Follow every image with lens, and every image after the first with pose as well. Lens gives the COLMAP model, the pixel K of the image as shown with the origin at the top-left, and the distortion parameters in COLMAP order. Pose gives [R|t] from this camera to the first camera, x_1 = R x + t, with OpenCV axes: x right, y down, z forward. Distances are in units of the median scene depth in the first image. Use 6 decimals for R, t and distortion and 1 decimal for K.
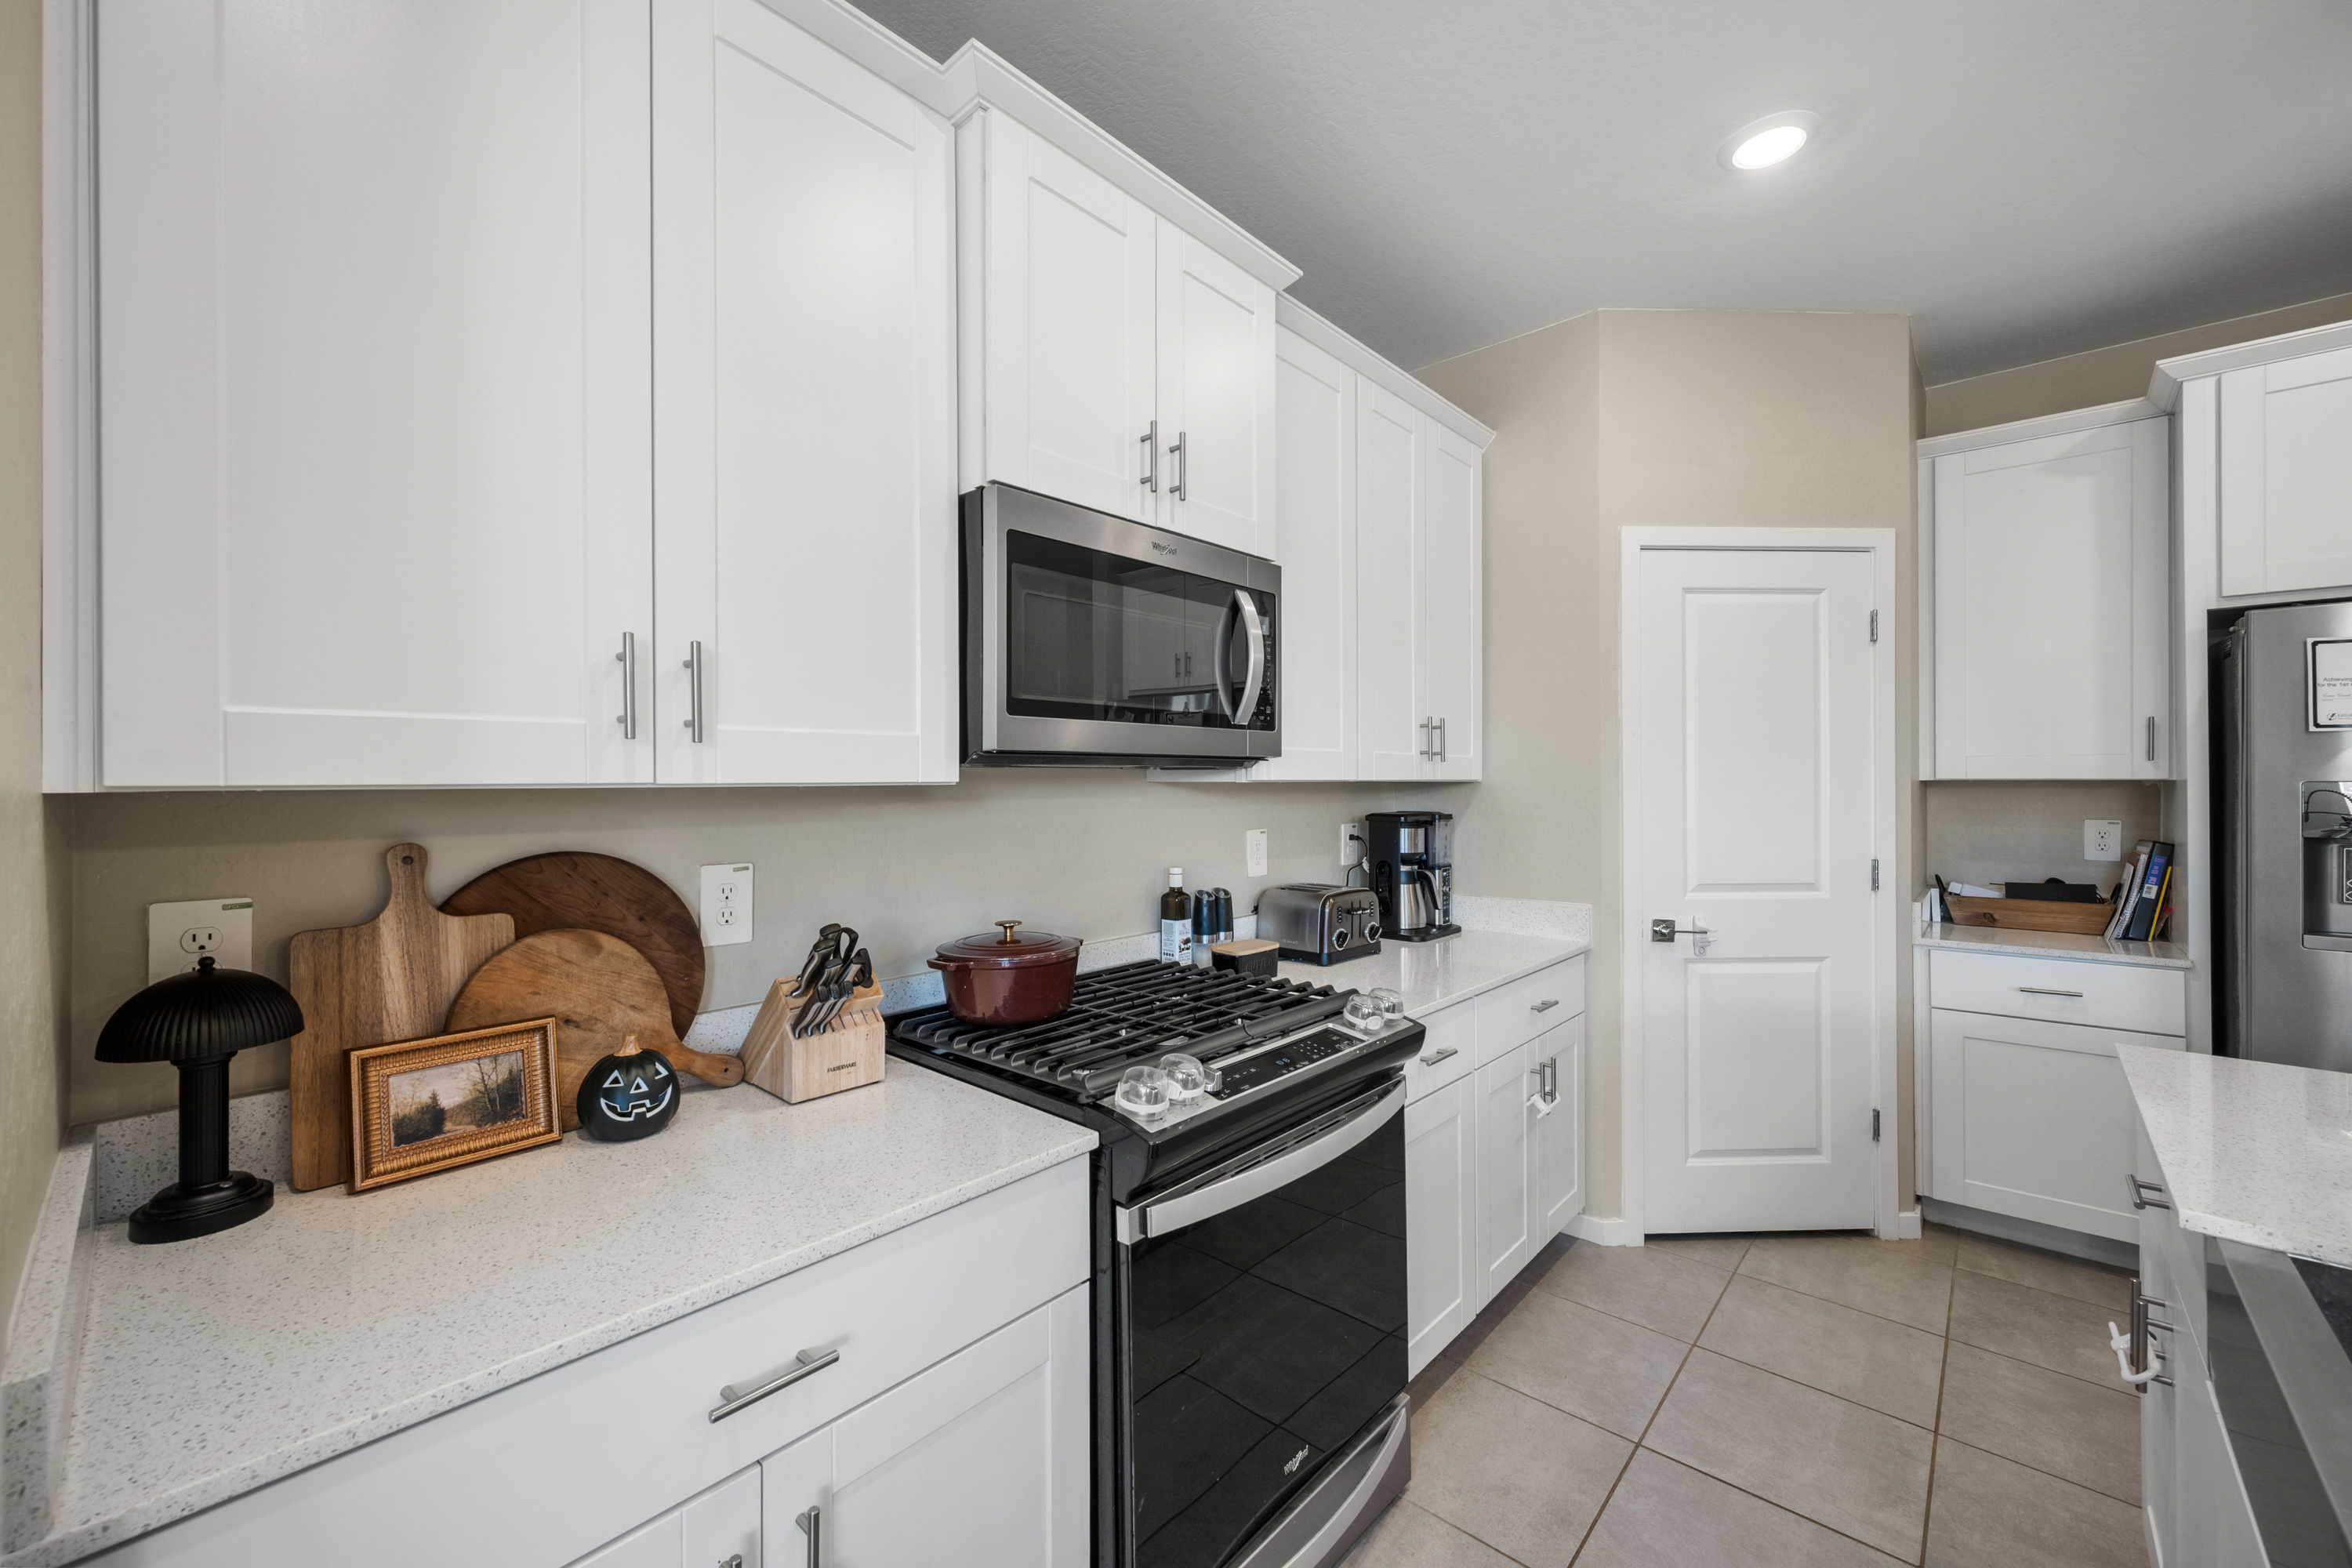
lens RADIAL K [[924.8, 0, 1158.8], [0, 924.8, 778.1], [0, 0, 1]] dist [-0.000440, -0.000636]
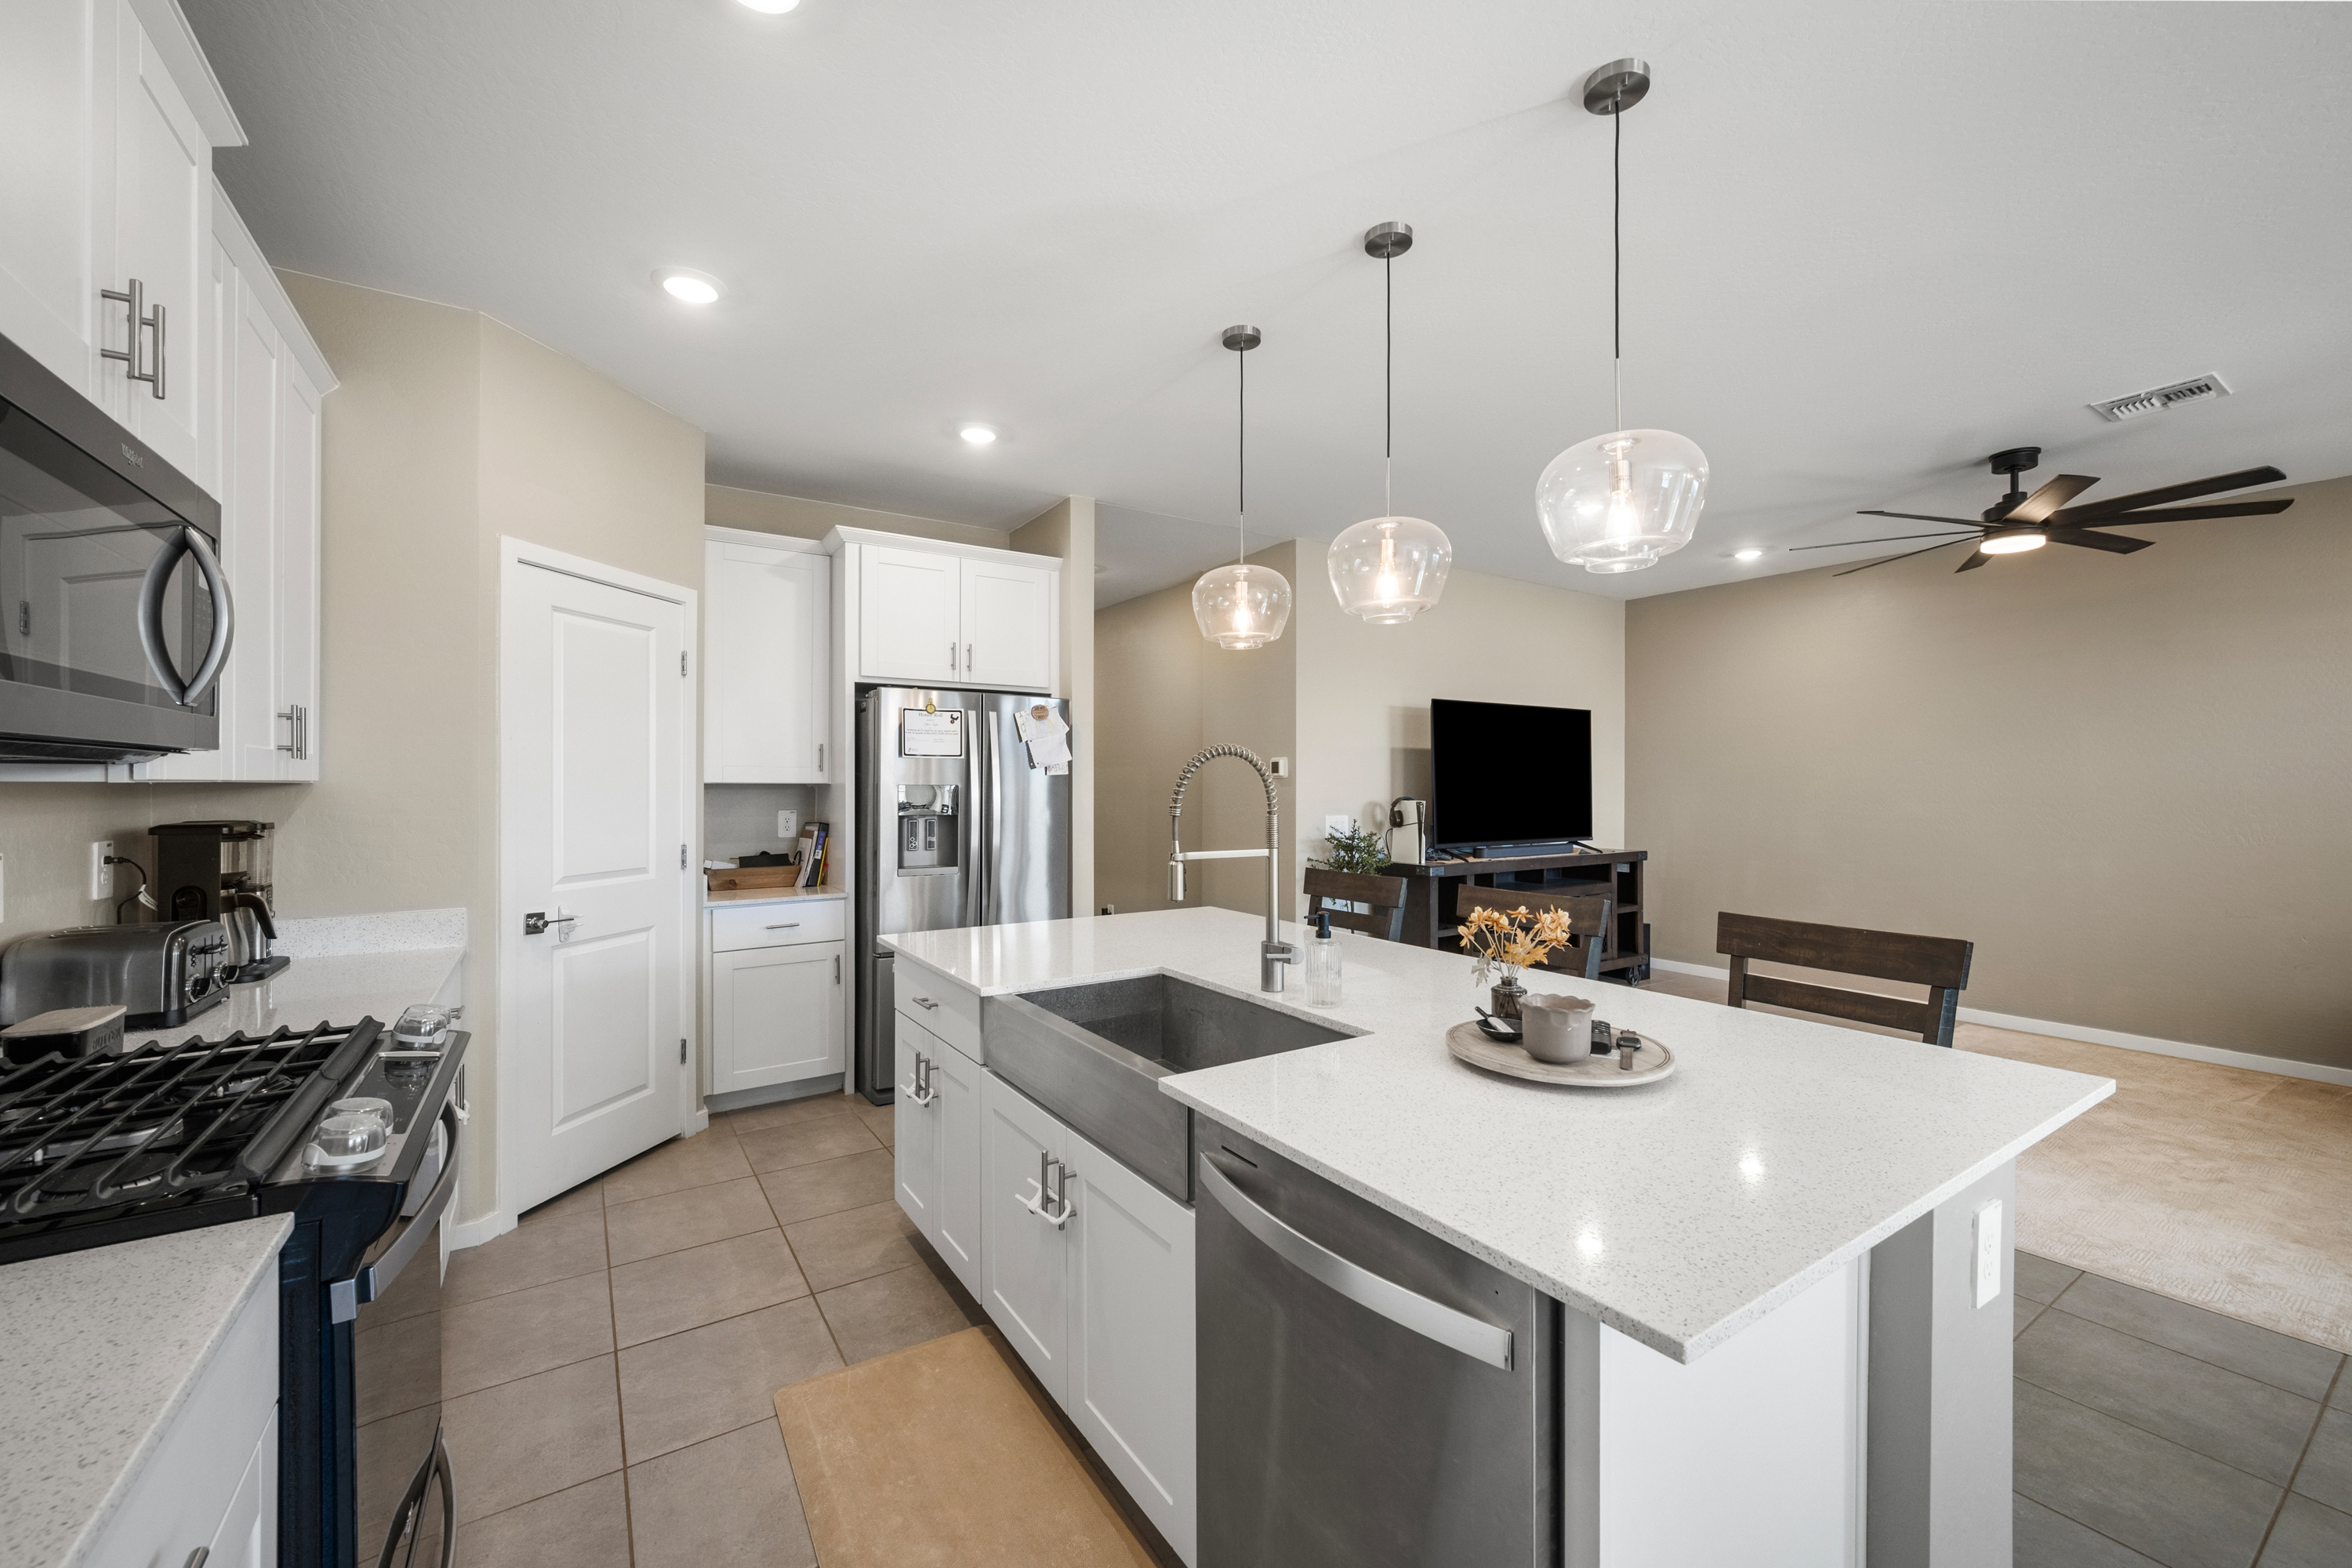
lens RADIAL K [[924.8, 0, 1175.7], [0, 924.8, 781.5], [0, 0, 1]] dist [-0.000440, -0.000636]
pose [[0.246060, 0.005201, 0.969241, -0.307075], [-0.004544, 0.999981, -0.004213, 0.002347], [-0.969244, -0.003367, 0.246079, 0.020913]]
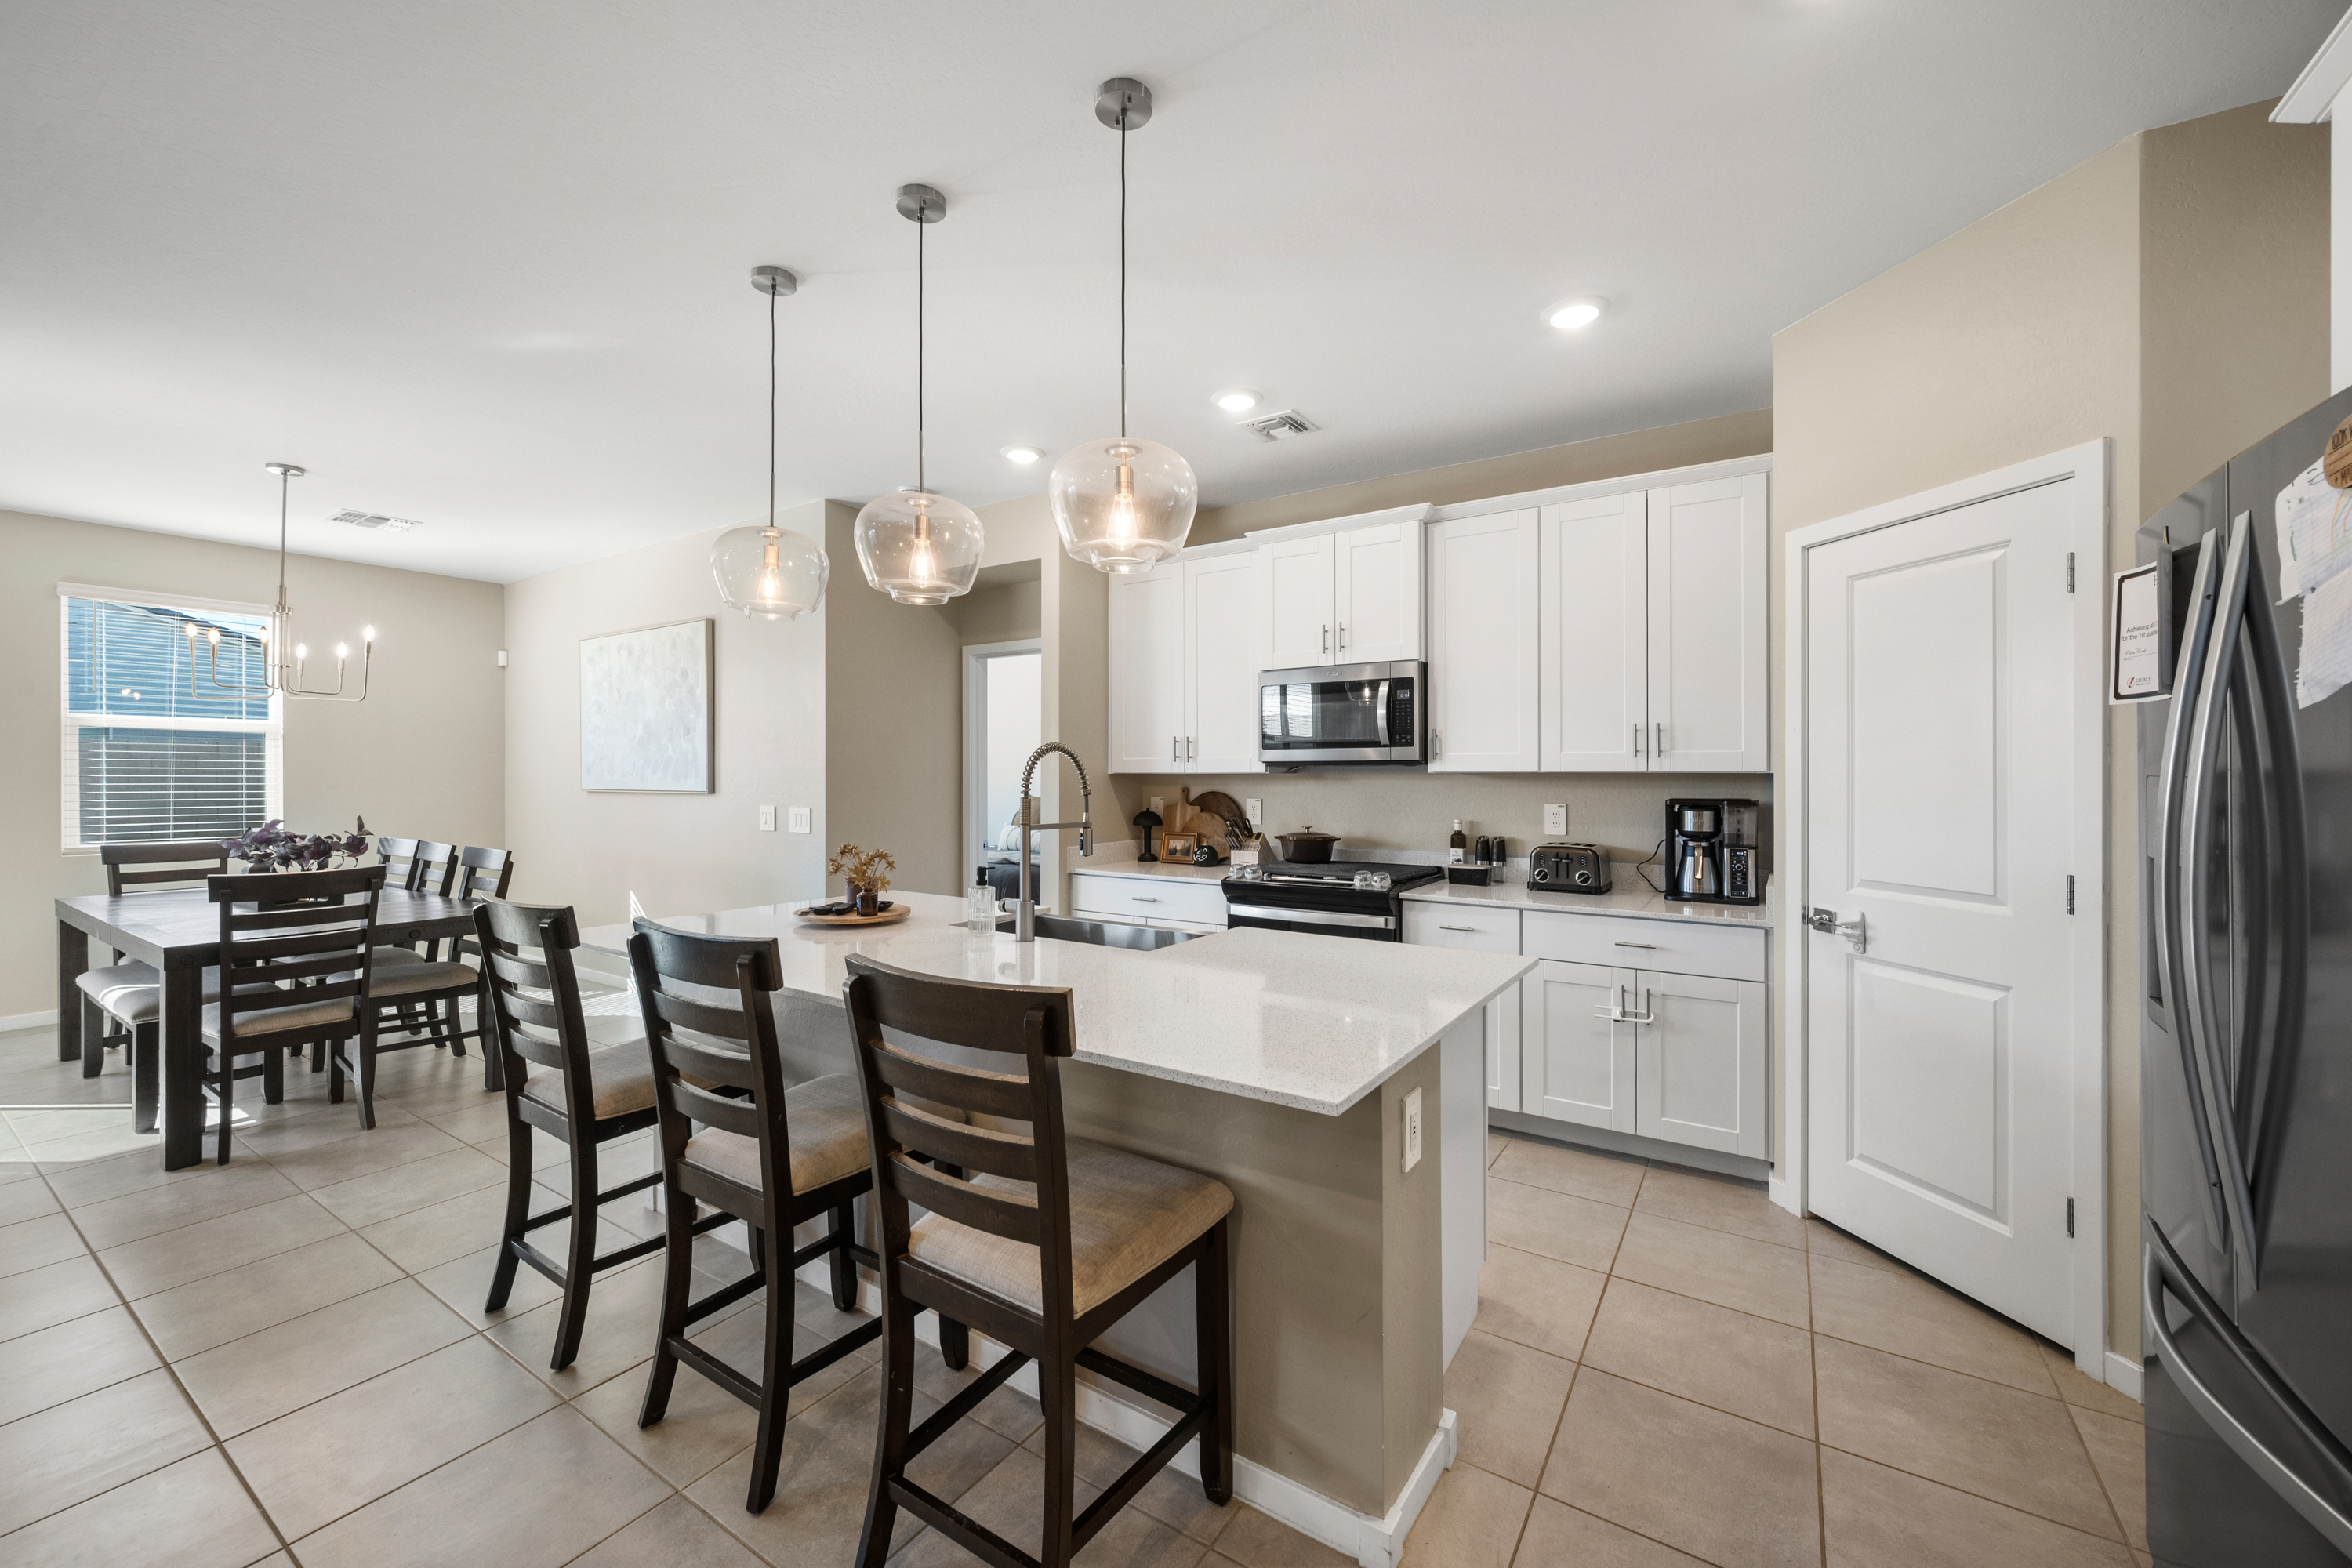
lens RADIAL K [[924.8, 0, 1169.7], [0, 924.8, 774.7], [0, 0, 1]] dist [-0.000440, -0.000636]
pose [[0.150109, 0.005475, -0.988654, 1.434088], [0.005515, 0.999964, 0.006375, -0.004610], [0.988654, -0.006410, 0.150073, 0.140731]]
